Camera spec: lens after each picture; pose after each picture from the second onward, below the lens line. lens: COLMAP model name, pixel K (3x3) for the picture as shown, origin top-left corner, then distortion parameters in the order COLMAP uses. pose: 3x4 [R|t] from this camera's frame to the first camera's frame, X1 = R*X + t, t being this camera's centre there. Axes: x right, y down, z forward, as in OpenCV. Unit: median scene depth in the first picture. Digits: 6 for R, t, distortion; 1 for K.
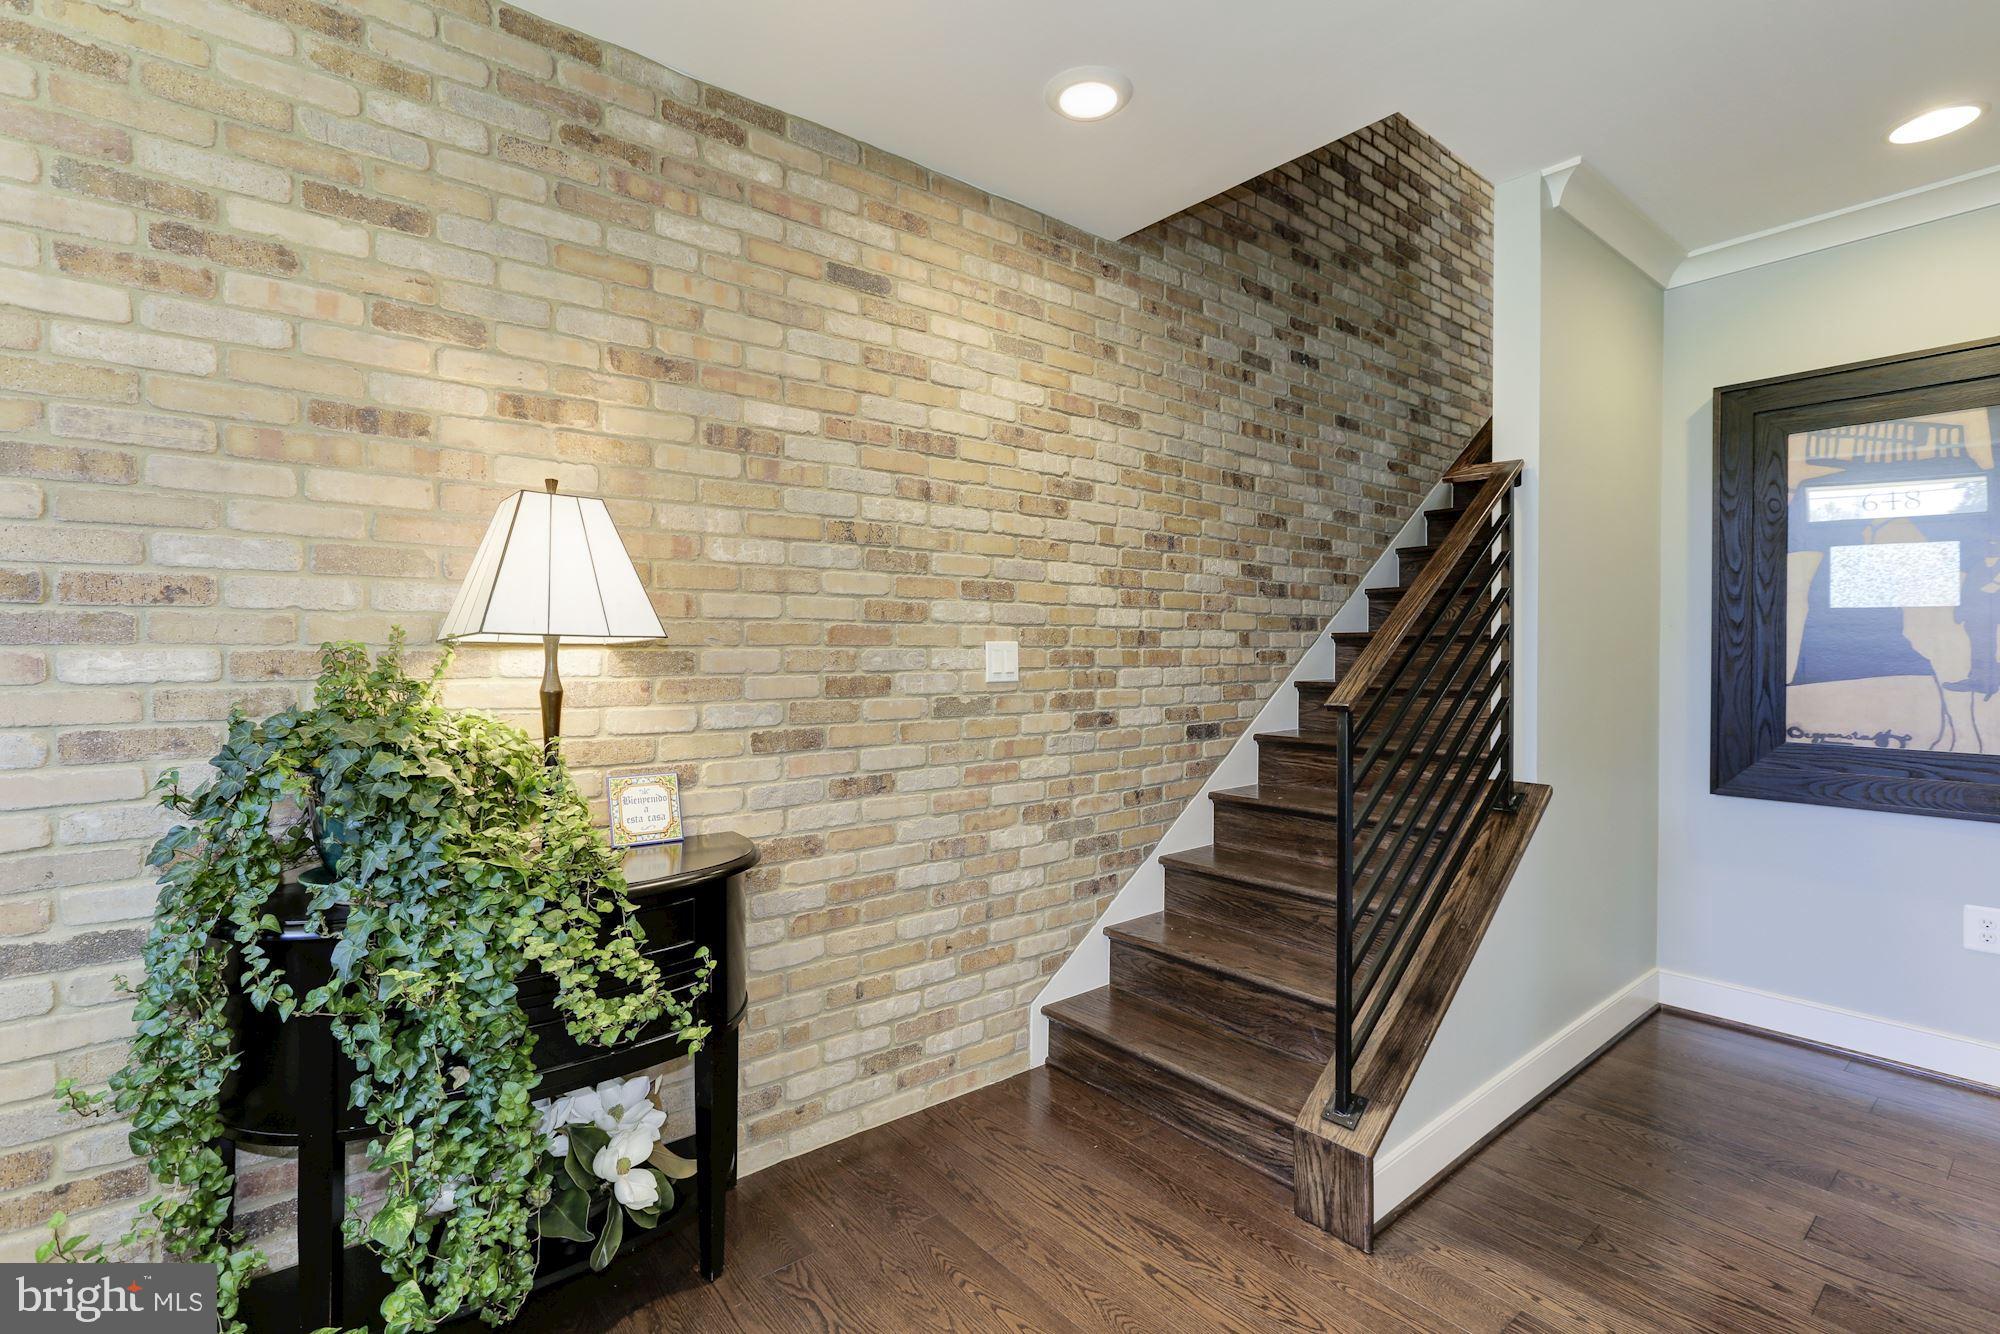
lens RADIAL K [[926.4, 0, 994.7], [0, 926.4, 672.7], [0, 0, 1]] dist [-0.034618, 0.016301]
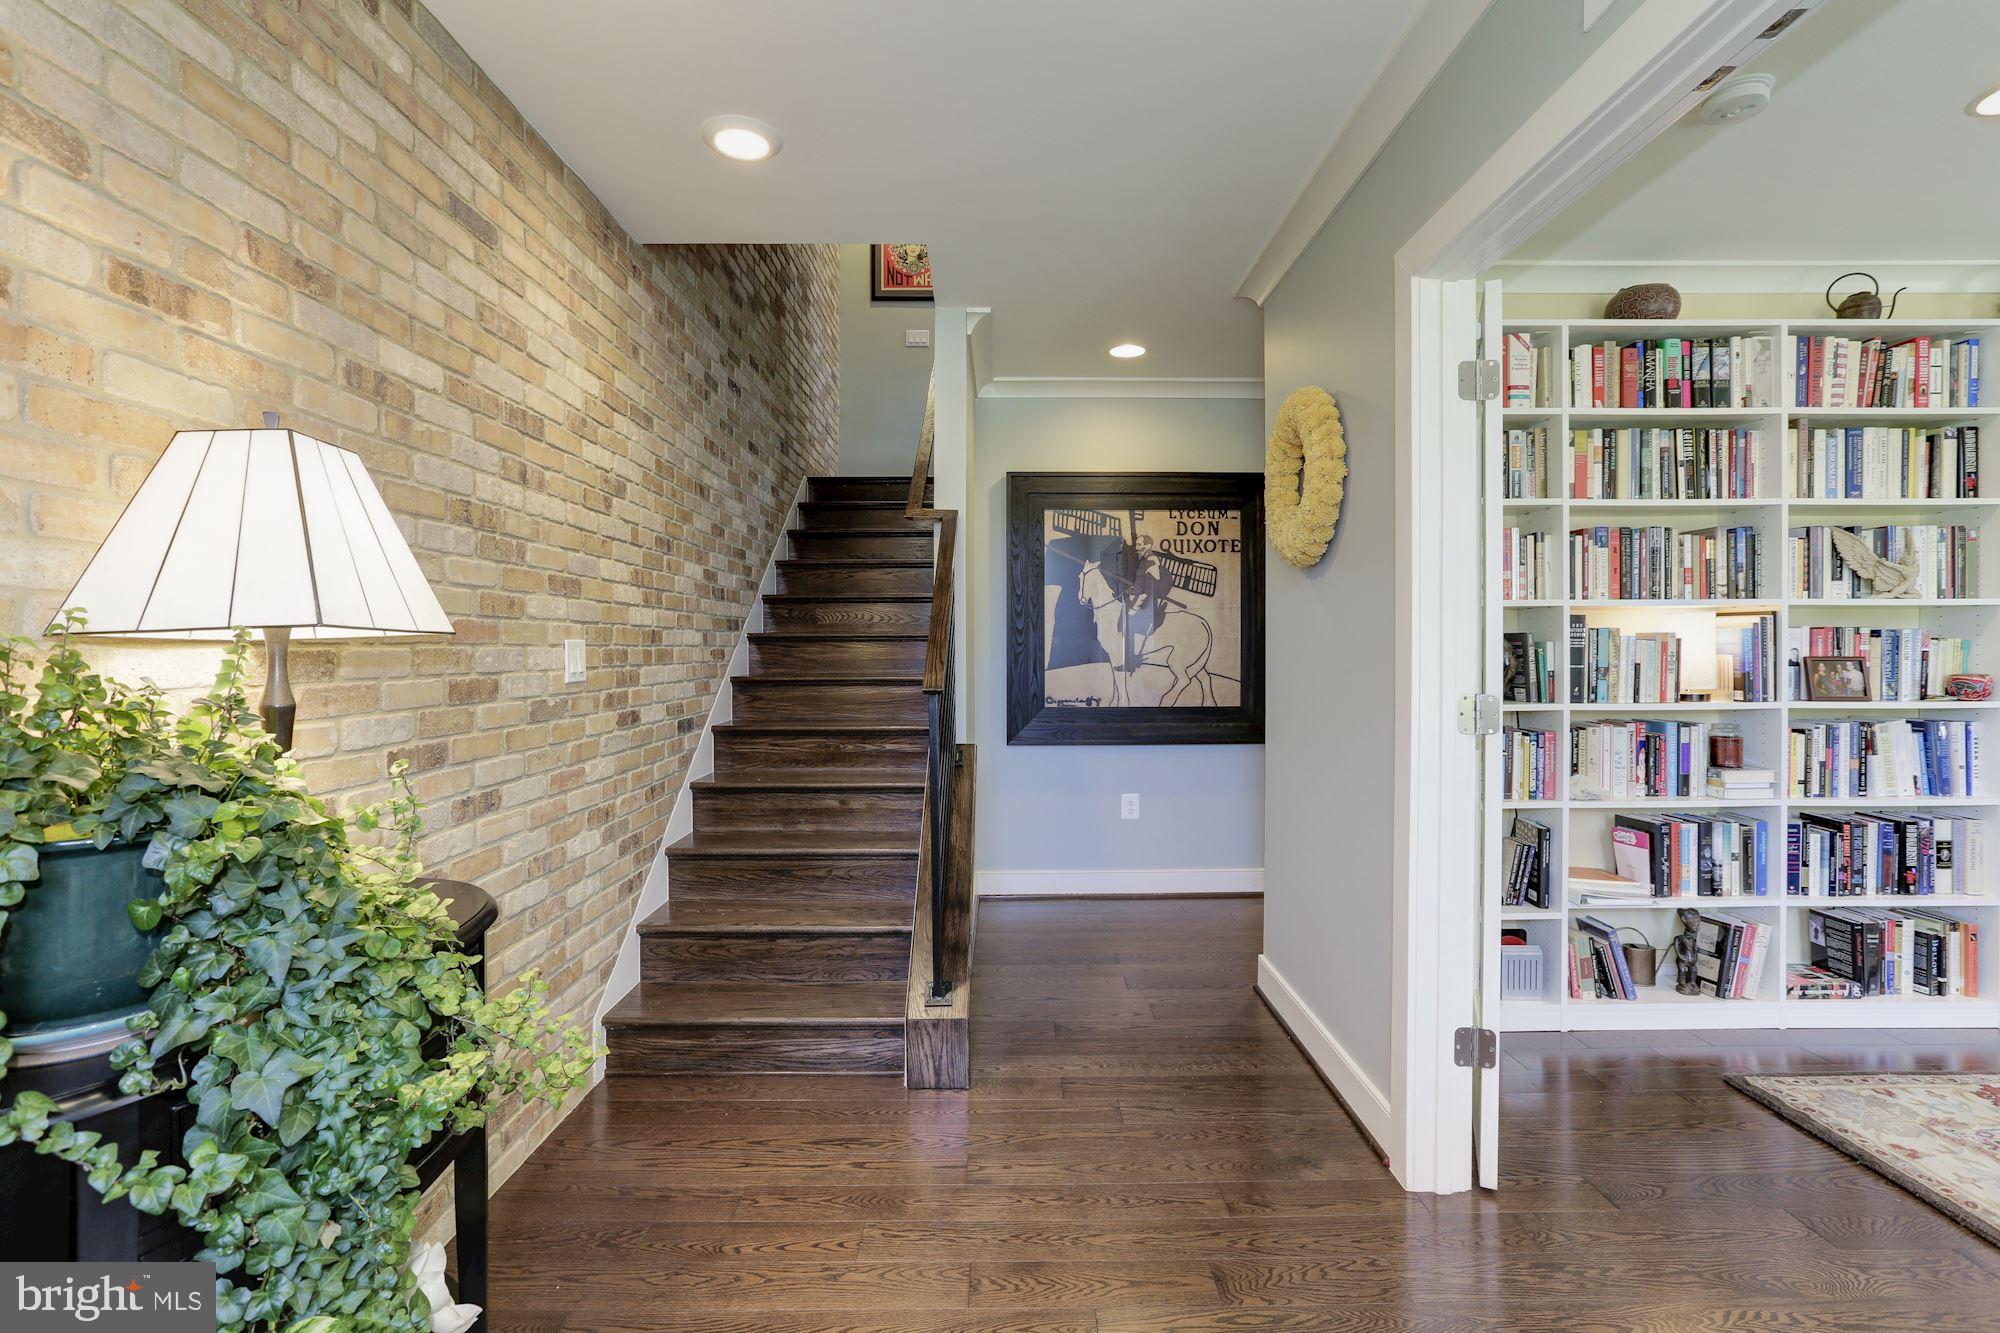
lens RADIAL K [[926.4, 0, 1008.5], [0, 926.4, 673.7], [0, 0, 1]] dist [-0.034618, 0.016301]
pose [[0.624166, -0.022613, 0.780964, -0.494532], [0.020964, 0.999706, 0.012192, -0.001252], [-0.781010, 0.008762, 0.624457, 0.071040]]
